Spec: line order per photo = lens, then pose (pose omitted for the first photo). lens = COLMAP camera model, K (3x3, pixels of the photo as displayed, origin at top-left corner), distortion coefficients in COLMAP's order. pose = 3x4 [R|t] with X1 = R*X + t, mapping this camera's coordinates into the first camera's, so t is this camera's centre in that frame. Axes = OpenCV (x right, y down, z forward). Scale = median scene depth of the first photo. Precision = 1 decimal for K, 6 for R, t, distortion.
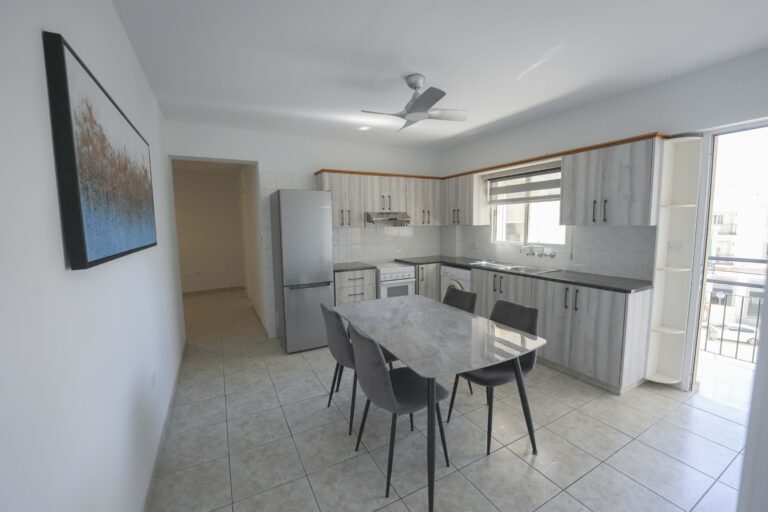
lens RADIAL K [[315.1, 0, 386.0], [0, 315.1, 253.2], [0, 0, 1]] dist [-0.003515, -0.000215]
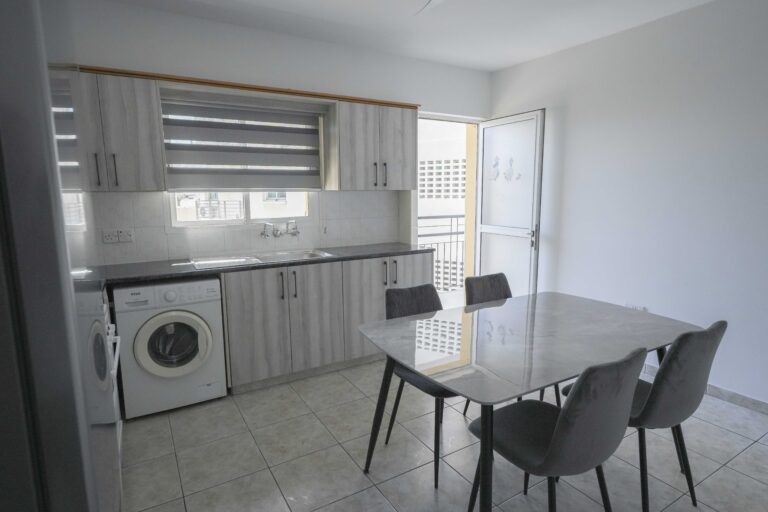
lens RADIAL K [[416.1, 0, 383.7], [0, 416.1, 258.8], [0, 0, 1]] dist [-0.000117, -0.000082]
pose [[-0.040615, -0.146441, 0.988385, -0.563922], [0.106434, 0.982939, 0.150008, -0.070939], [-0.993490, 0.111291, -0.024336, 1.029573]]
